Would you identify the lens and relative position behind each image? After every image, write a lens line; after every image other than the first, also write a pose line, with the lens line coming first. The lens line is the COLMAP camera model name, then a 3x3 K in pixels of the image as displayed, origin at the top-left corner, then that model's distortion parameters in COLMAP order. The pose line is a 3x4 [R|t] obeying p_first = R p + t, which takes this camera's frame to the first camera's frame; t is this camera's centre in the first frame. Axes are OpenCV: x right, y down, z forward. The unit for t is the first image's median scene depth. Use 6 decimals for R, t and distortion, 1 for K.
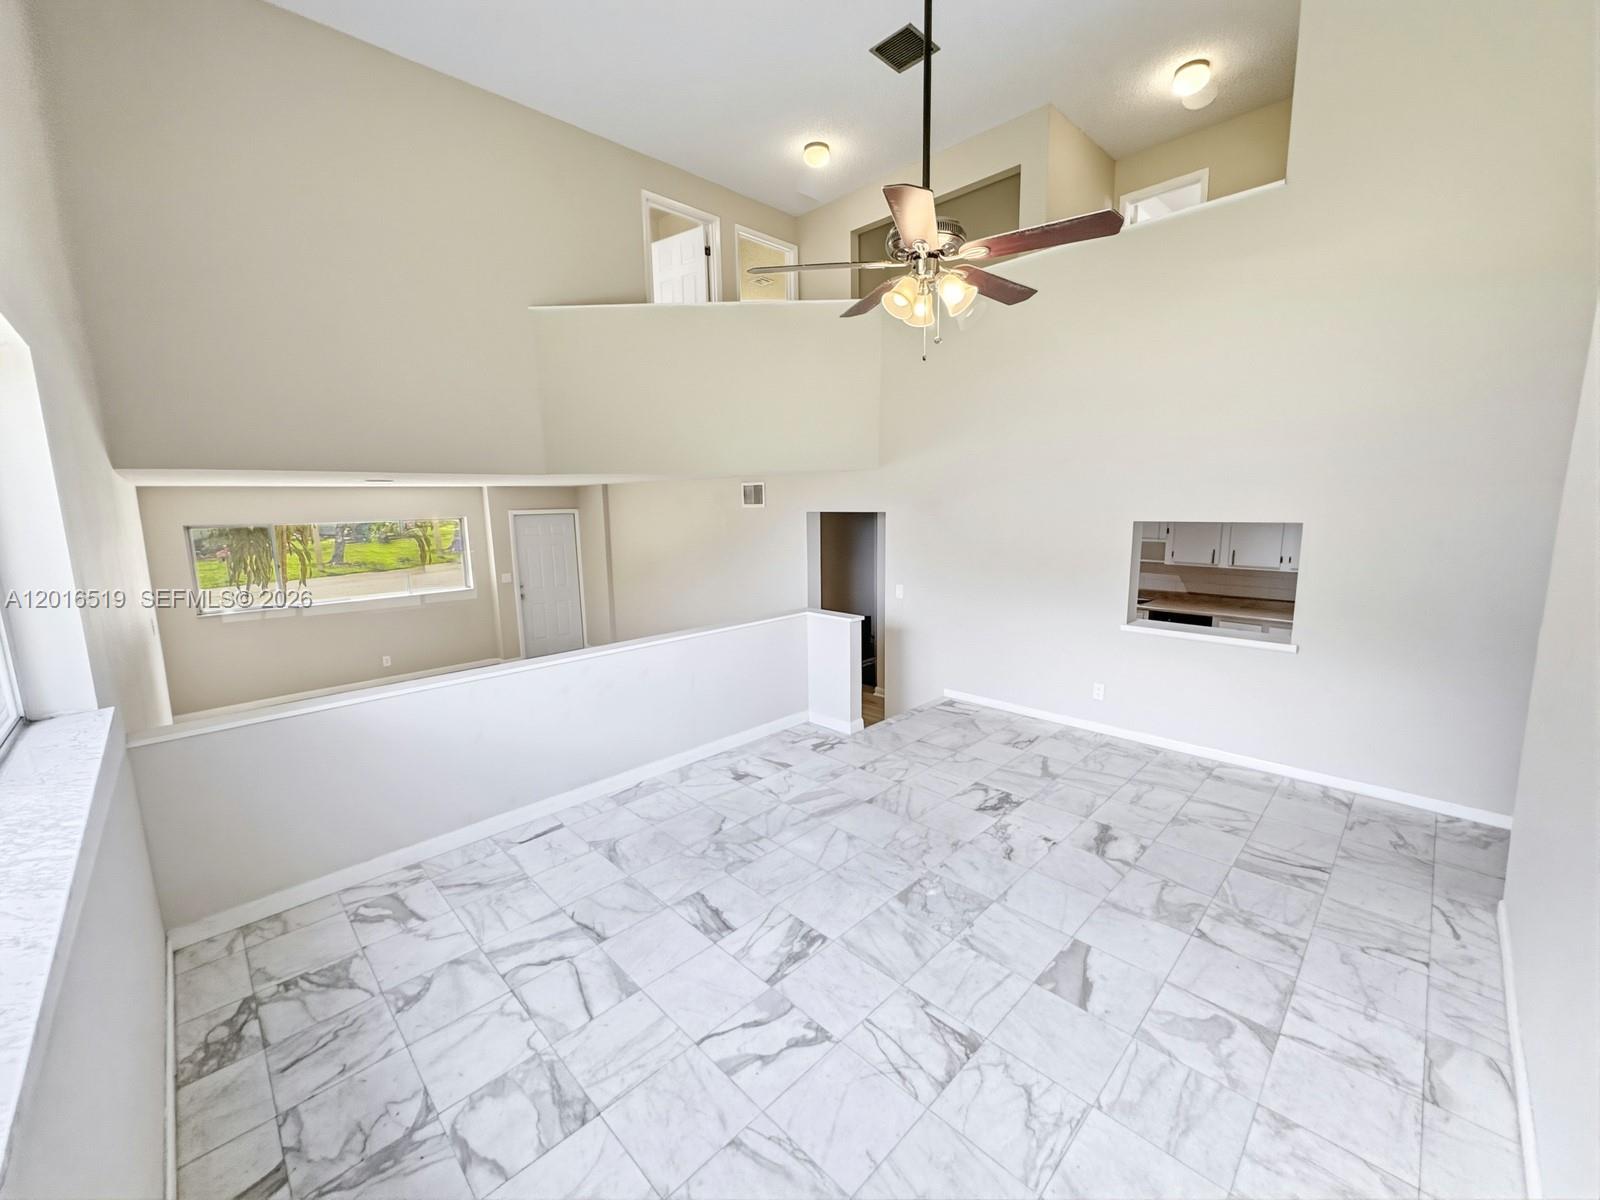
lens RADIAL K [[640.6, 0, 803.2], [0, 640.6, 591.0], [0, 0, 1]] dist [-0.003931, 0.000681]
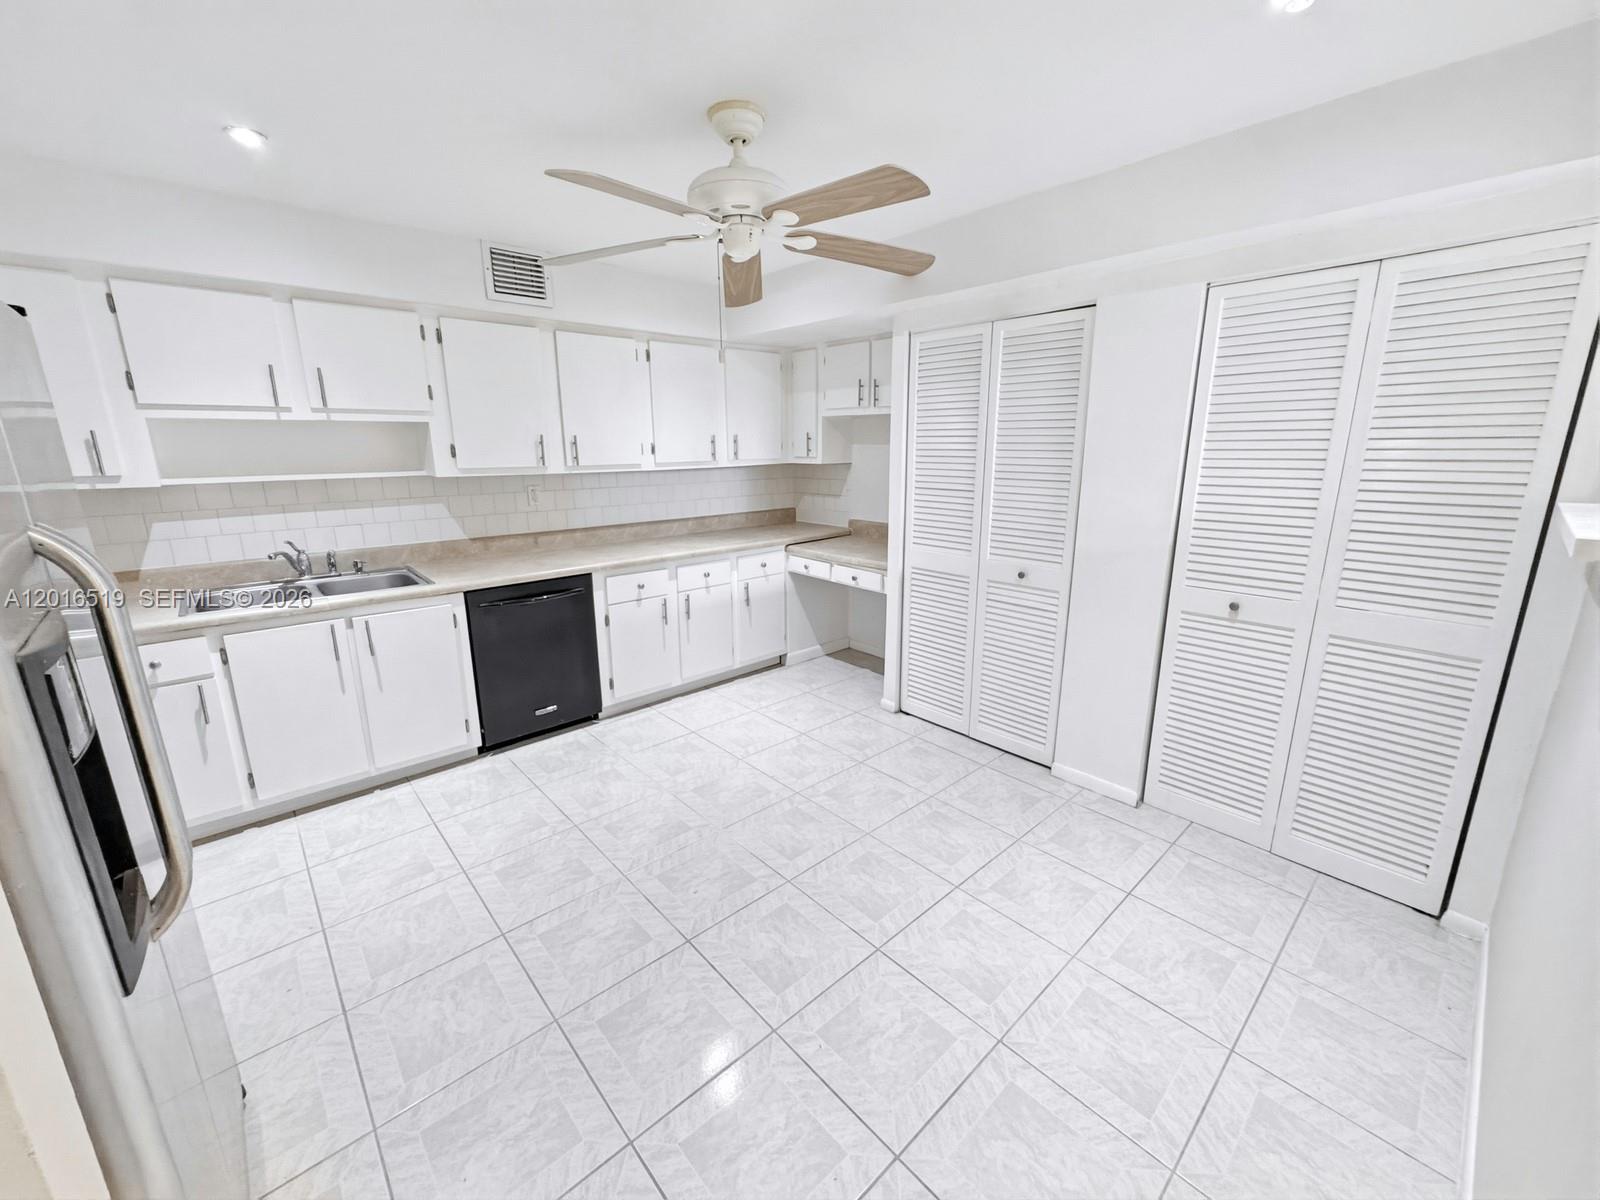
lens RADIAL K [[640.6, 0, 792.5], [0, 640.6, 599.4], [0, 0, 1]] dist [-0.003931, 0.000681]
pose [[0.054063, -0.221233, 0.973721, 0.390684], [0.146360, 0.966371, 0.211437, -0.046859], [-0.987753, 0.131083, 0.084625, 1.868237]]
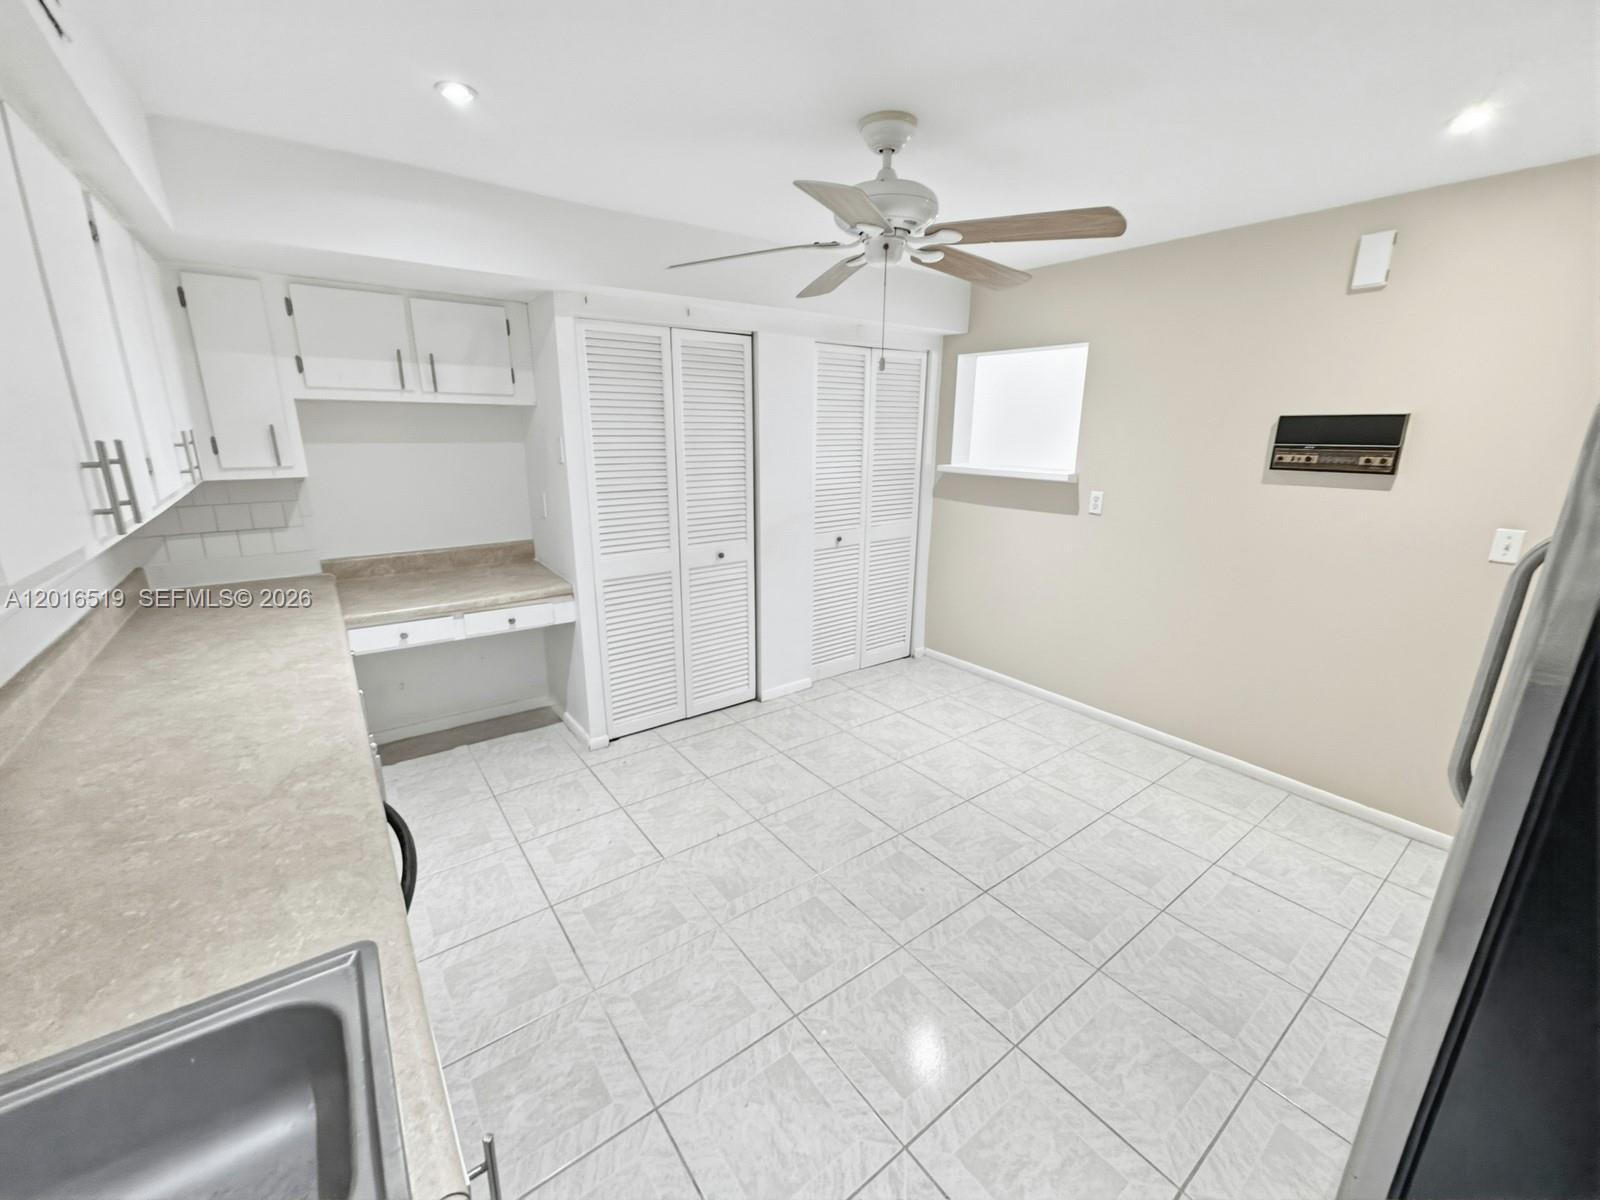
lens RADIAL K [[640.6, 0, 801.9], [0, 640.6, 603.5], [0, 0, 1]] dist [-0.003931, 0.000681]
pose [[-0.990342, -0.029894, 0.135388, 1.078128], [0.026972, 0.916287, 0.399612, -0.201191], [-0.136001, 0.399404, -0.906631, 2.660318]]
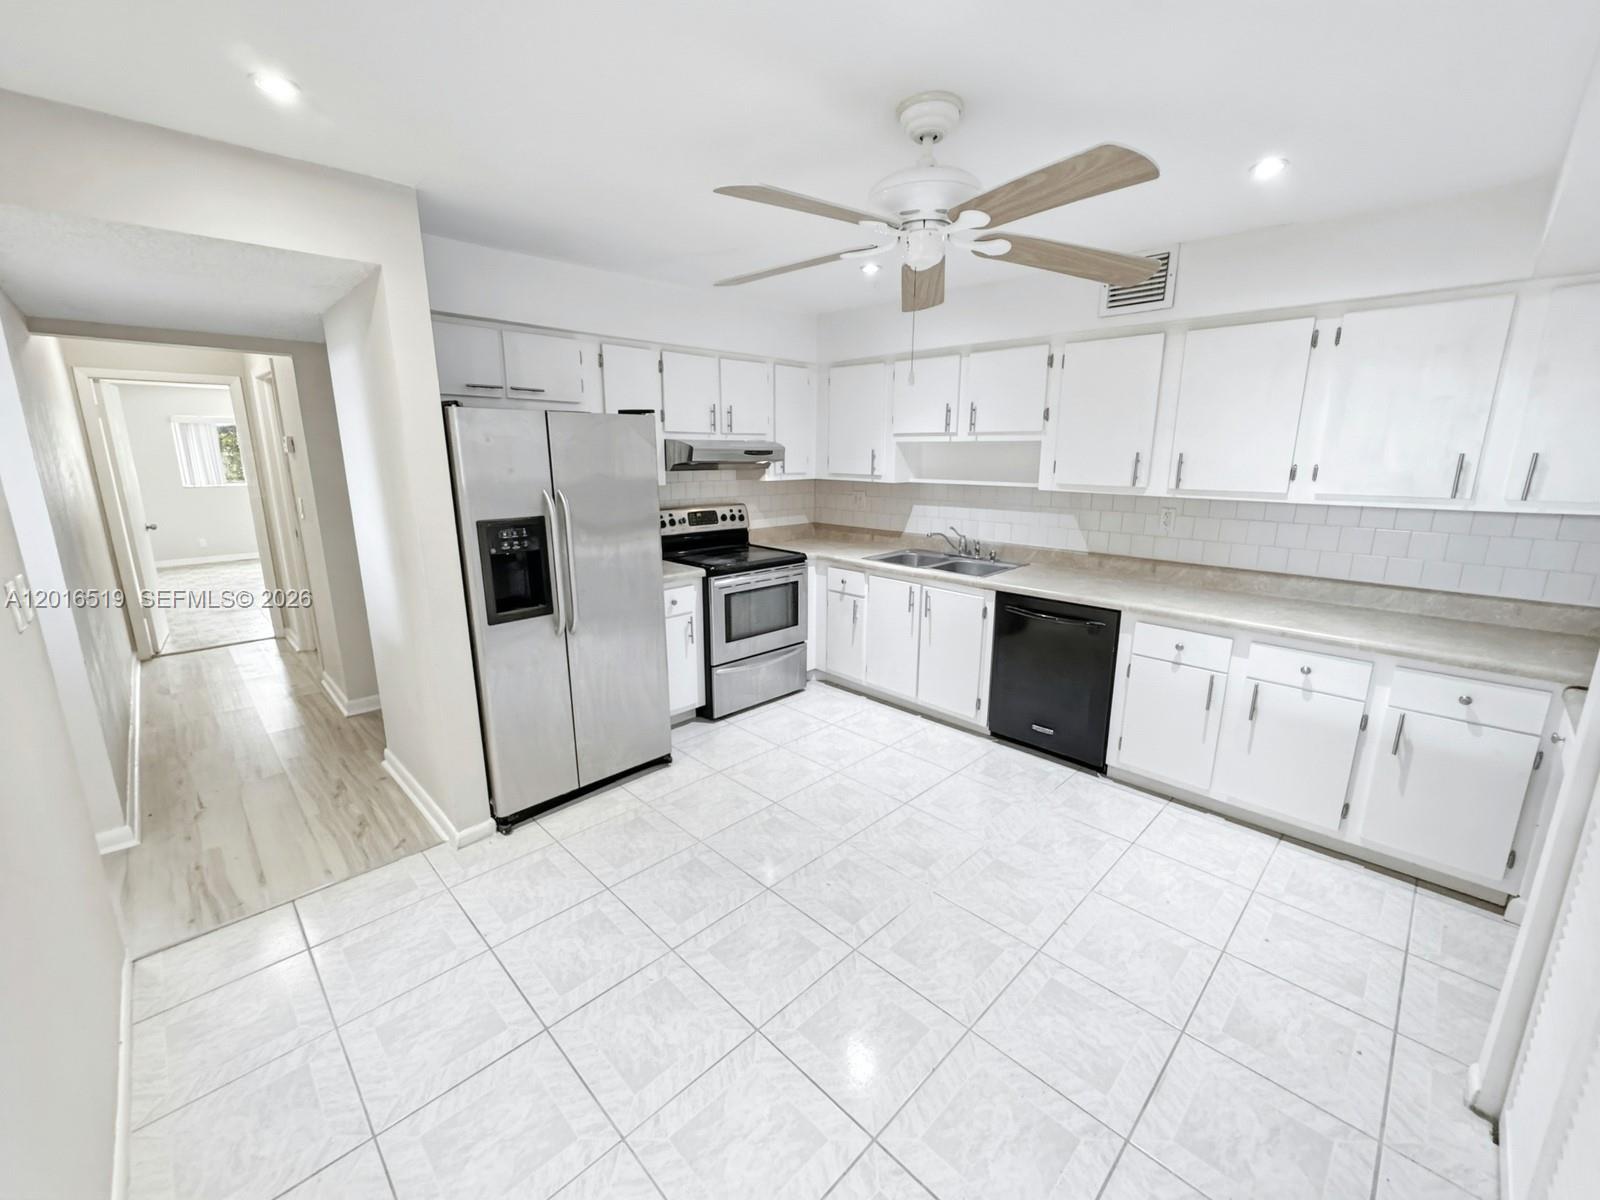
lens RADIAL K [[640.6, 0, 804.2], [0, 640.6, 609.8], [0, 0, 1]] dist [-0.003931, 0.000681]
pose [[0.999862, 0.016422, 0.002581, 0.991422], [-0.016600, 0.994556, 0.102870, -0.000545], [-0.000878, -0.102898, 0.994691, 1.329811]]
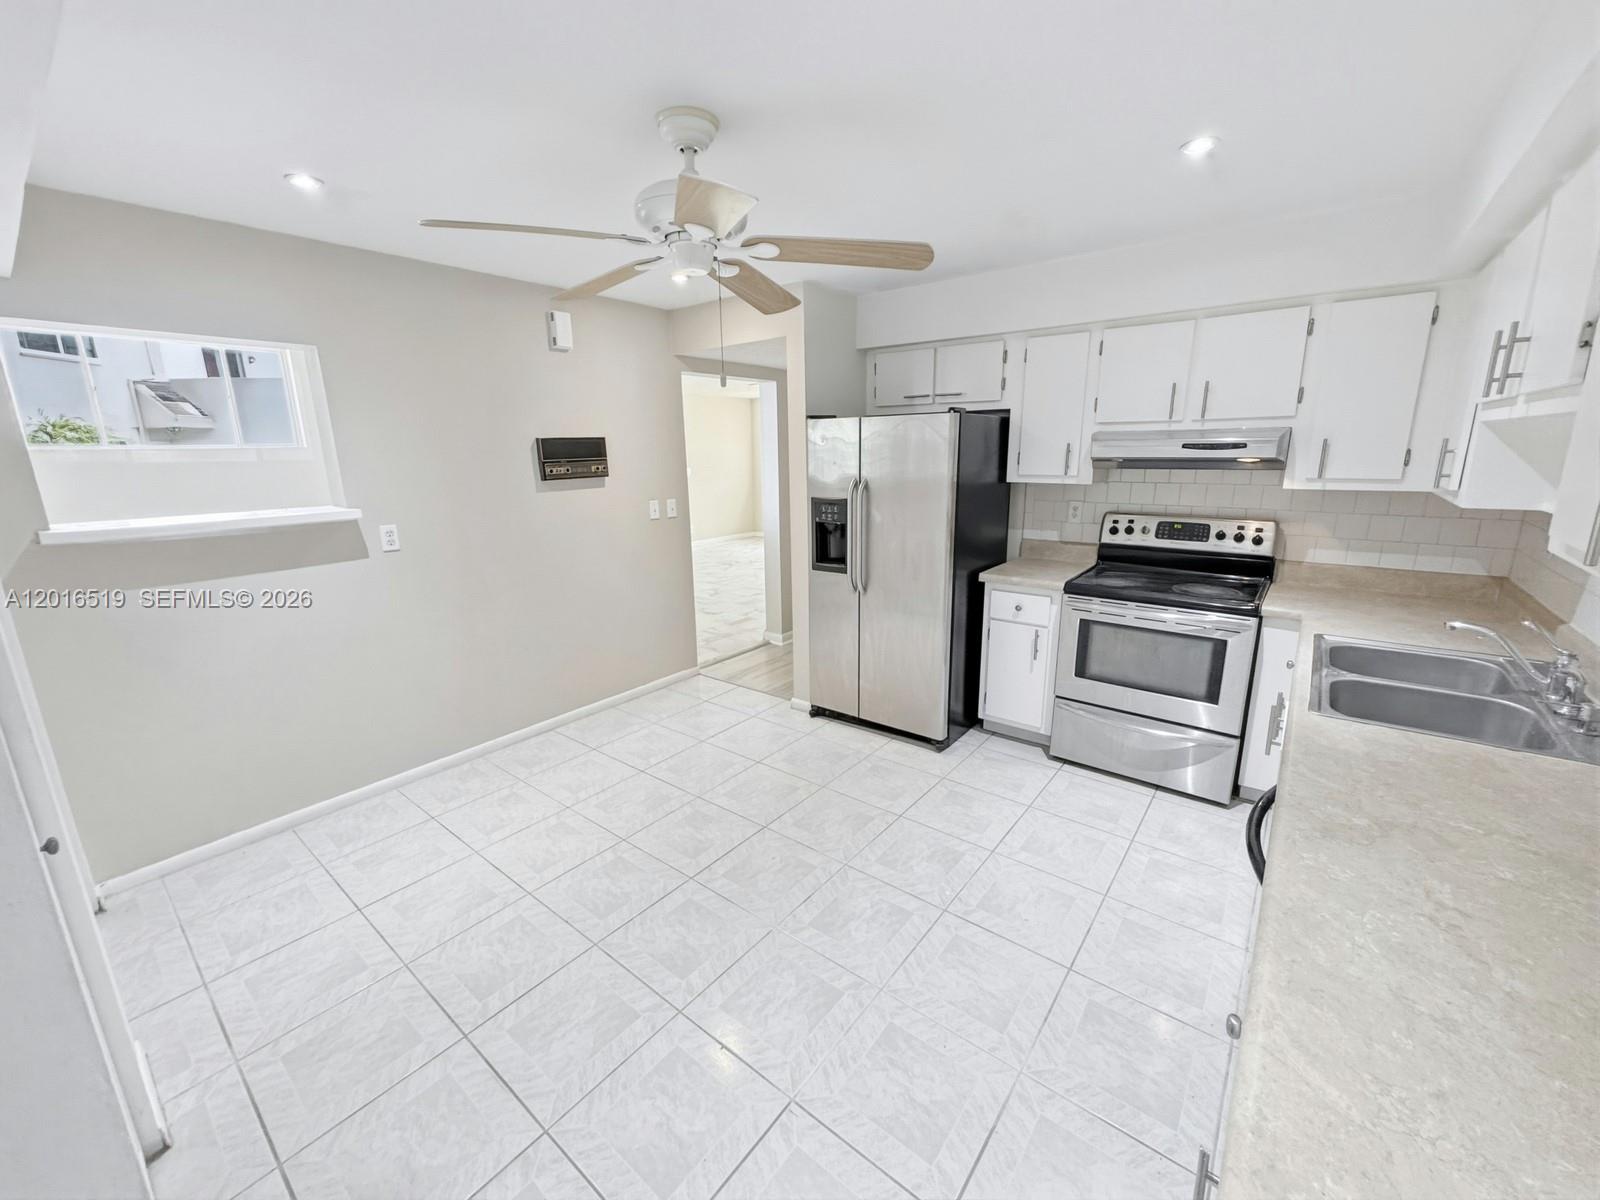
lens RADIAL K [[640.6, 0, 800.3], [0, 640.6, 600.2], [0, 0, 1]] dist [-0.003931, 0.000681]
pose [[0.114066, 0.244282, -0.962972, 1.761768], [-0.125002, 0.965124, 0.230021, -0.106901], [0.985578, 0.094136, 0.140624, 1.969218]]
